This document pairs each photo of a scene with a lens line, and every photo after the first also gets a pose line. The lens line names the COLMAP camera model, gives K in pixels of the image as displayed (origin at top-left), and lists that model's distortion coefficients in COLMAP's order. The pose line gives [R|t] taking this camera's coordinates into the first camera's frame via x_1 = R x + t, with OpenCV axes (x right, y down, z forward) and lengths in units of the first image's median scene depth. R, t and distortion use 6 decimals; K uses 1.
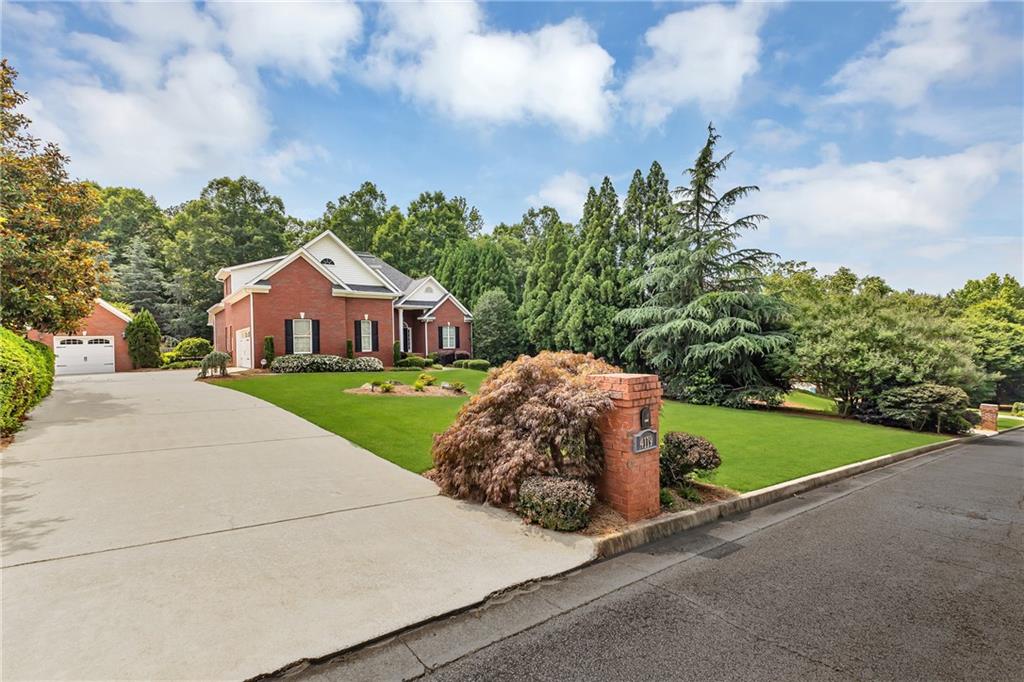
lens RADIAL K [[444.7, 0, 514.5], [0, 444.7, 339.3], [0, 0, 1]] dist [0.003363, 0.000182]
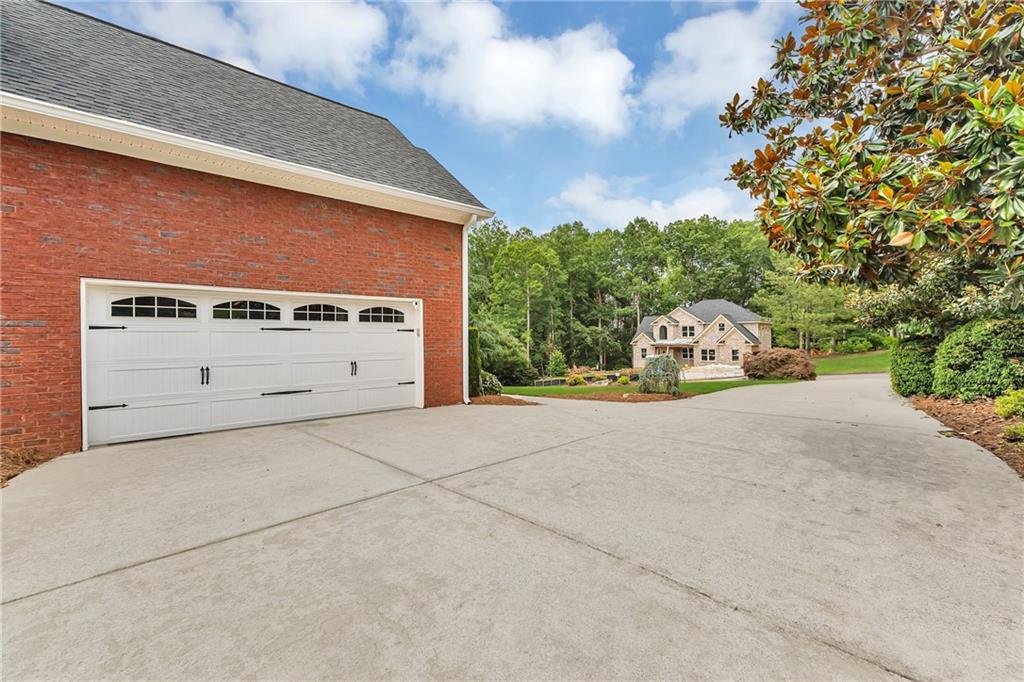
lens RADIAL K [[444.7, 0, 514.5], [0, 444.7, 339.3], [0, 0, 1]] dist [0.003363, 0.000182]
pose [[-0.048678, 0.029491, 0.998379, -0.774778], [0.000235, 0.999564, -0.029514, 0.015049], [-0.998815, -0.001202, -0.048663, 0.734369]]
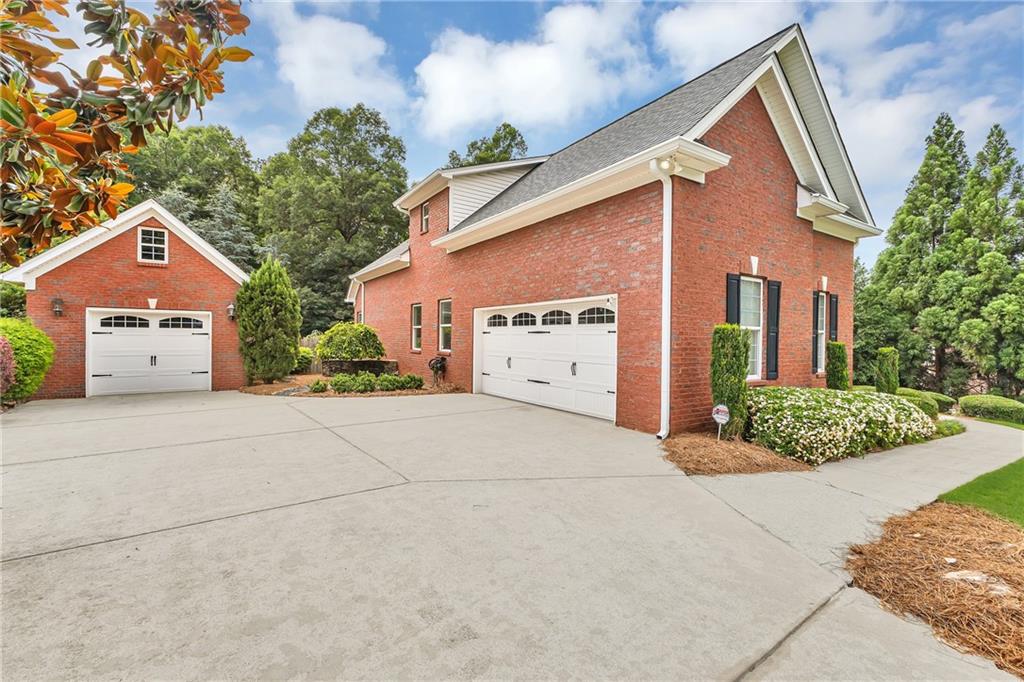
lens RADIAL K [[444.7, 0, 514.5], [0, 444.7, 339.3], [0, 0, 1]] dist [0.003363, 0.000182]
pose [[0.995233, 0.037583, -0.089990, -0.499156], [-0.036445, 0.999234, 0.014247, 0.002727], [0.090456, -0.010900, 0.995841, 0.522473]]
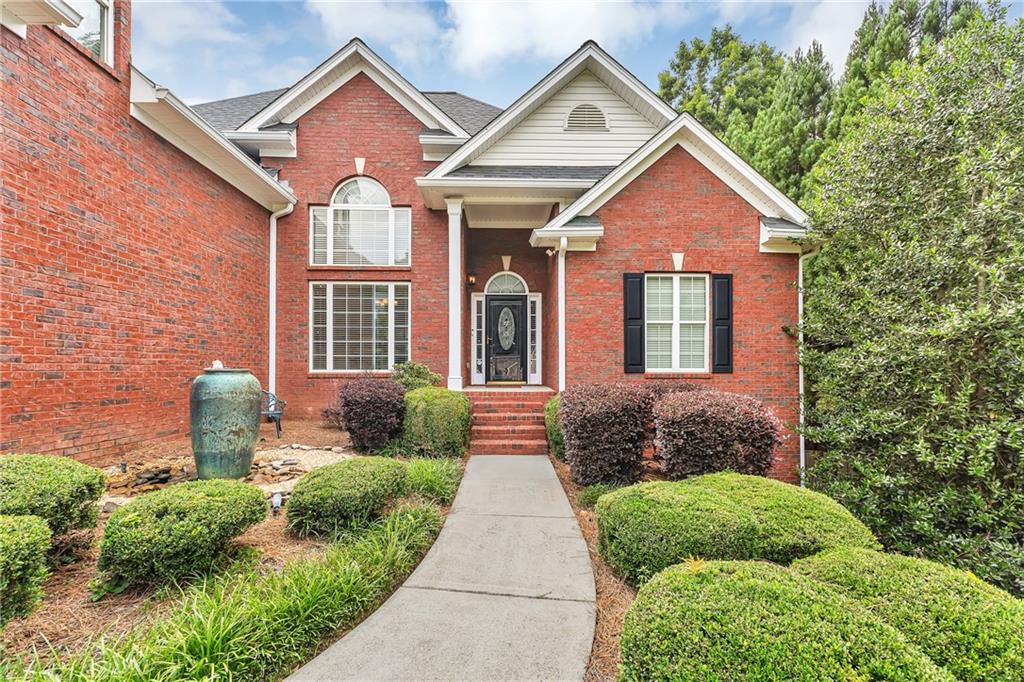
lens RADIAL K [[443.8, 0, 510.6], [0, 443.8, 369.6], [0, 0, 1]] dist [0.000845, 0.000053]
pose [[0.783135, 0.025955, -0.621310, -0.093654], [-0.015389, 0.999631, 0.022363, 0.019023], [0.621661, -0.007952, 0.783246, 0.972099]]
